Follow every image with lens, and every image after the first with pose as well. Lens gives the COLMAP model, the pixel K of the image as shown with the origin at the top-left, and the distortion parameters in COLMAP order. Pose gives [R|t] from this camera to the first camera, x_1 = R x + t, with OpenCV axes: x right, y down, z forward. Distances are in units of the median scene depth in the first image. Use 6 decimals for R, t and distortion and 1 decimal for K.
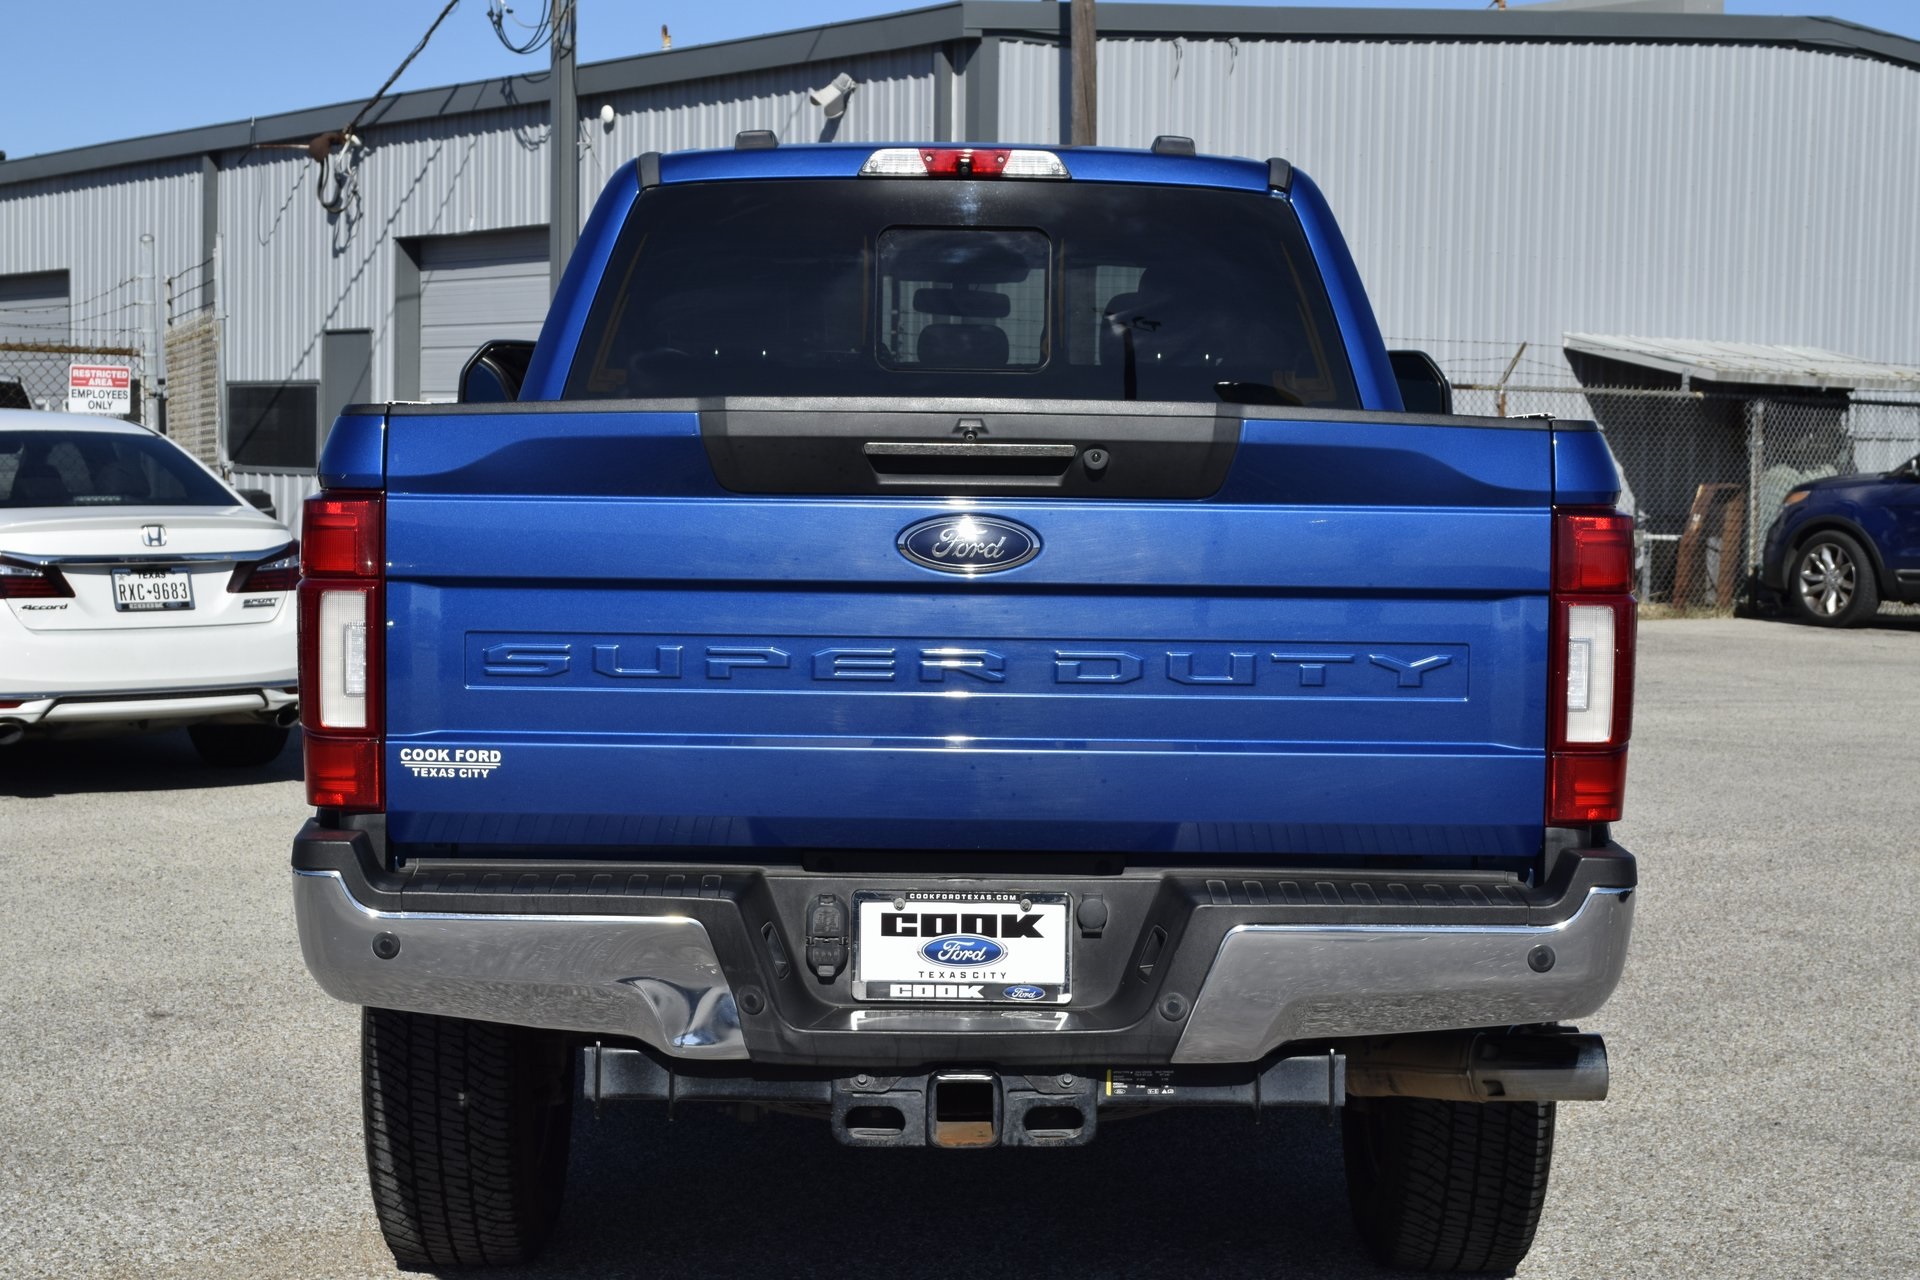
lens RADIAL K [[3275.9, 0, 969.9], [0, 3275.9, 647.9], [0, 0, 1]] dist [-0.041323, 0.000000]
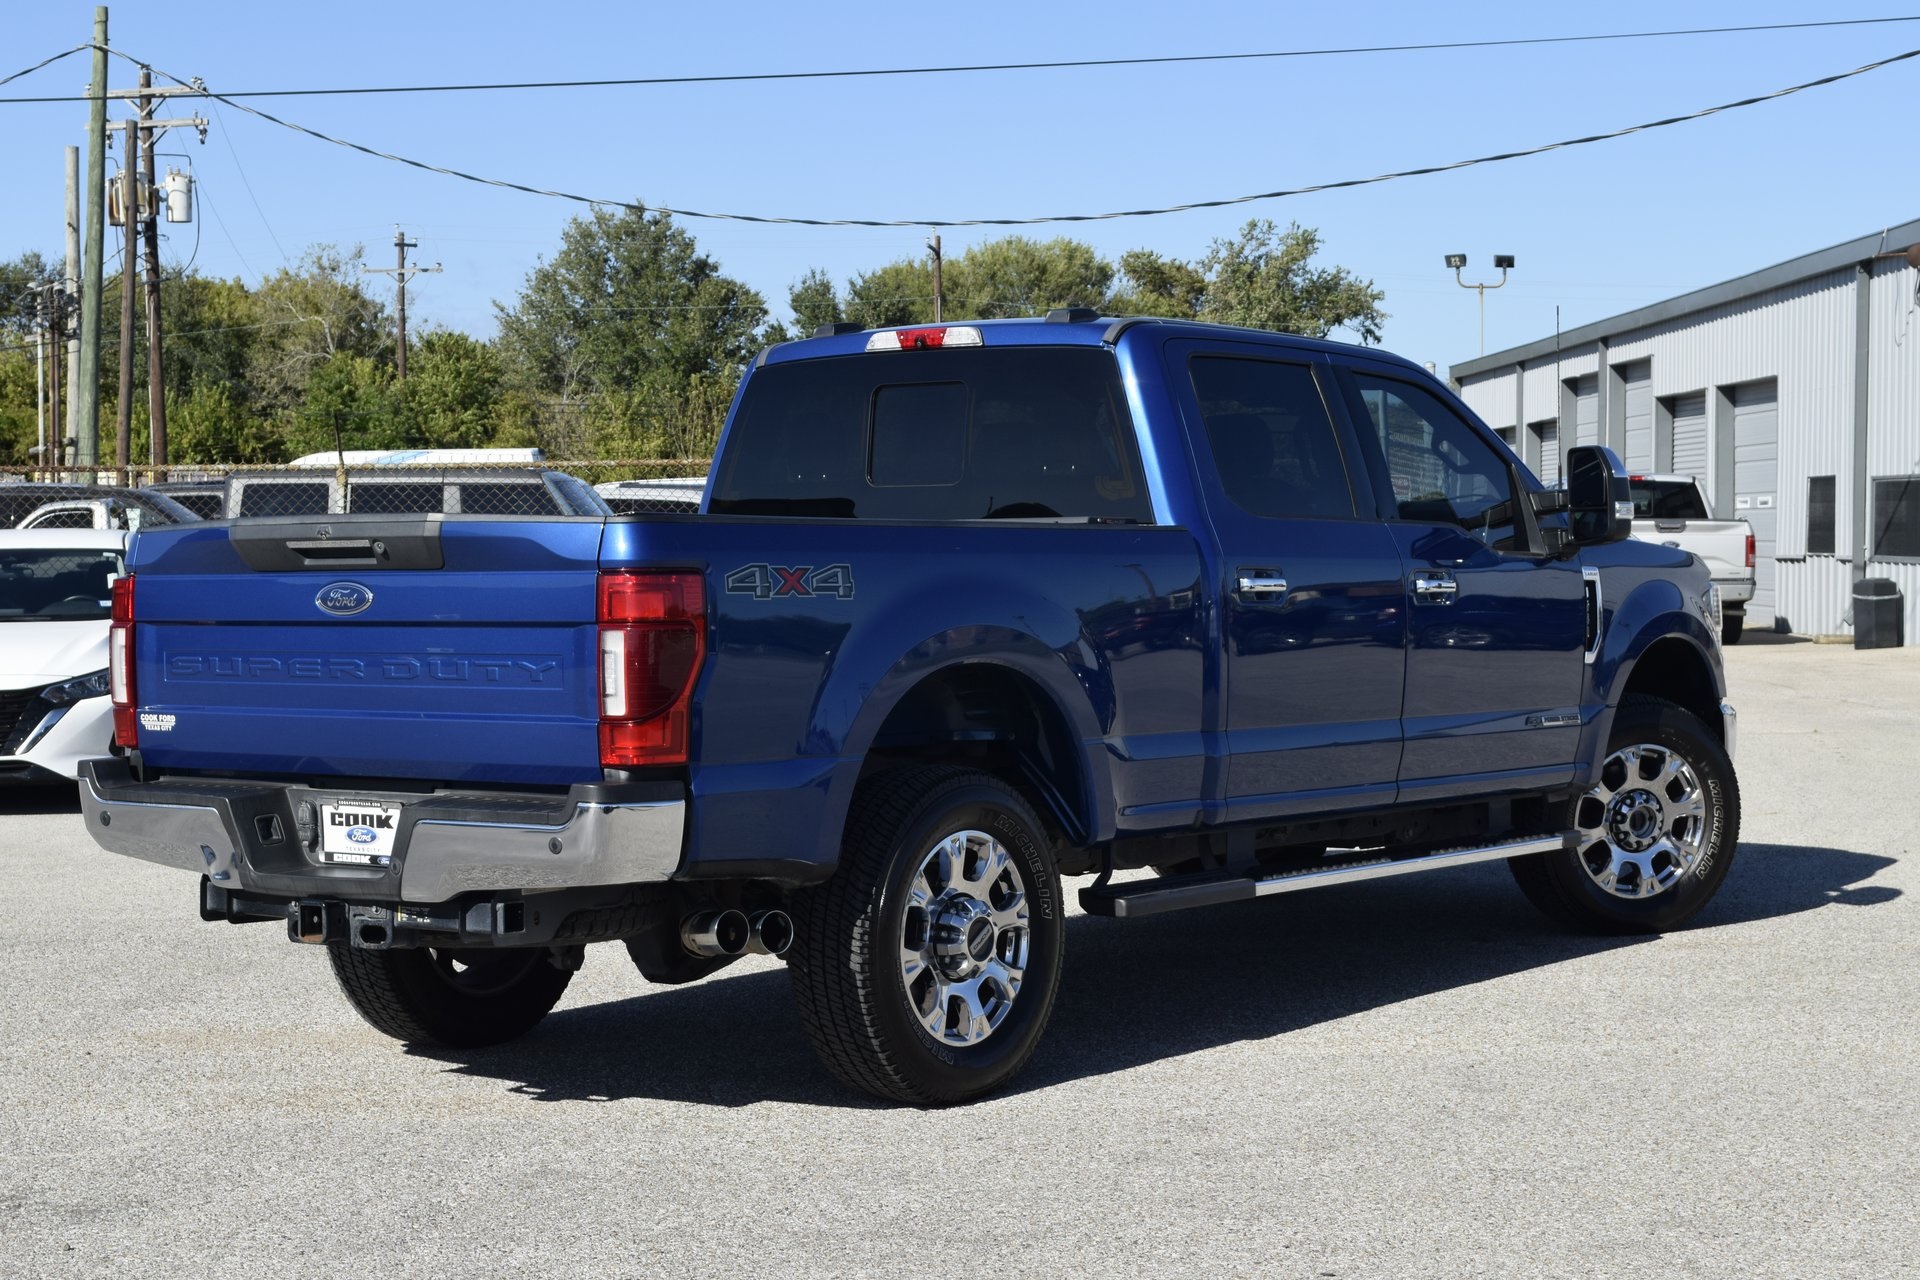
lens RADIAL K [[3275.9, 0, 952.3], [0, 3275.9, 642.3], [0, 0, 1]] dist [-0.041323, 0.000000]
pose [[0.791818, -0.006812, -0.610719, 1.291825], [-0.012116, 0.999566, -0.026858, 0.033672], [0.610637, 0.028666, 0.791392, -0.171934]]
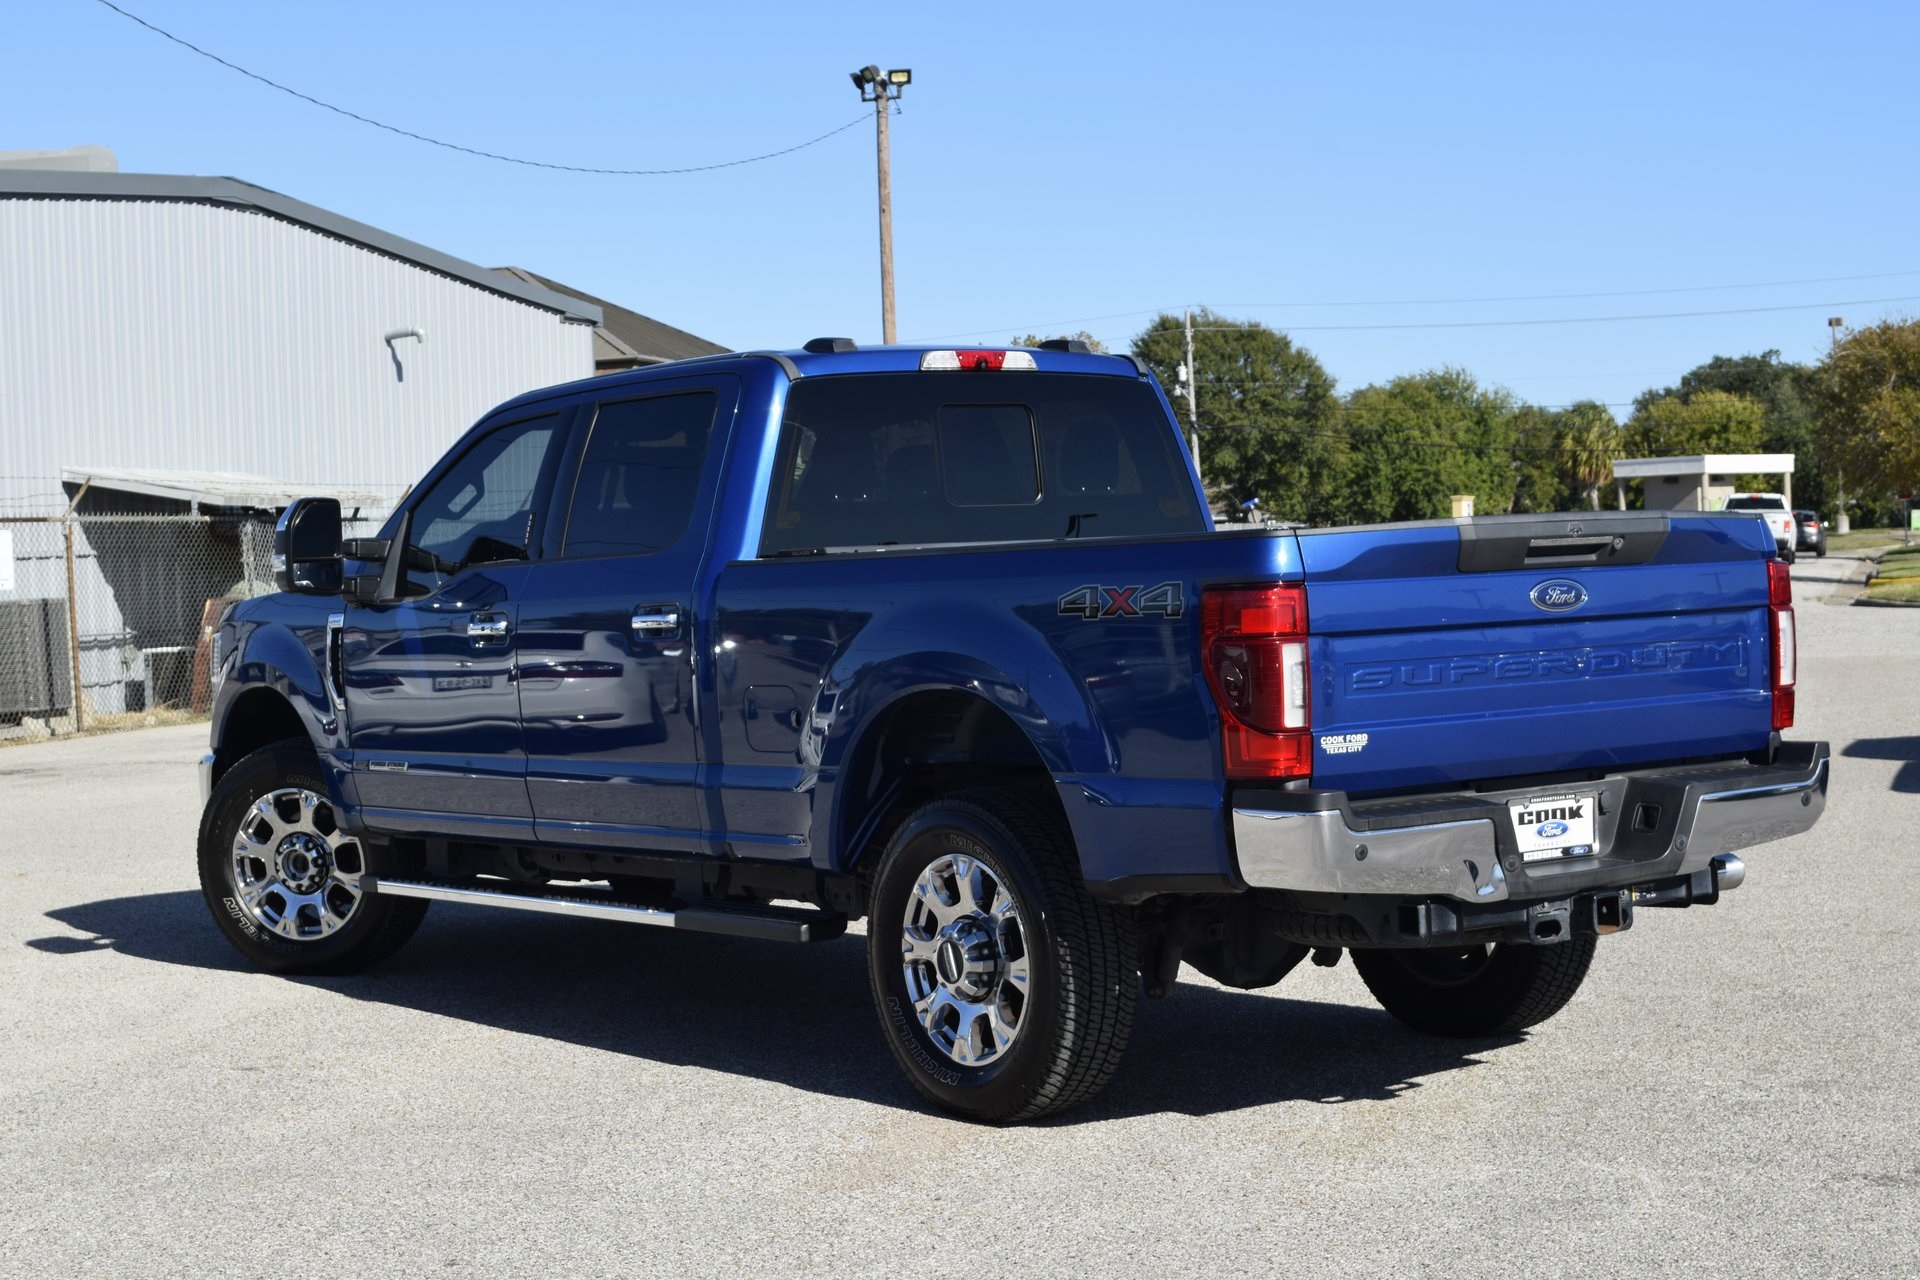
lens RADIAL K [[3275.9, 0, 947.7], [0, 3275.9, 632.7], [0, 0, 1]] dist [-0.041323, 0.000000]
pose [[0.805068, -0.058782, 0.590262, -1.279925], [0.083002, 0.996451, -0.013975, -0.014175], [-0.587346, 0.060244, 0.807090, -0.219619]]
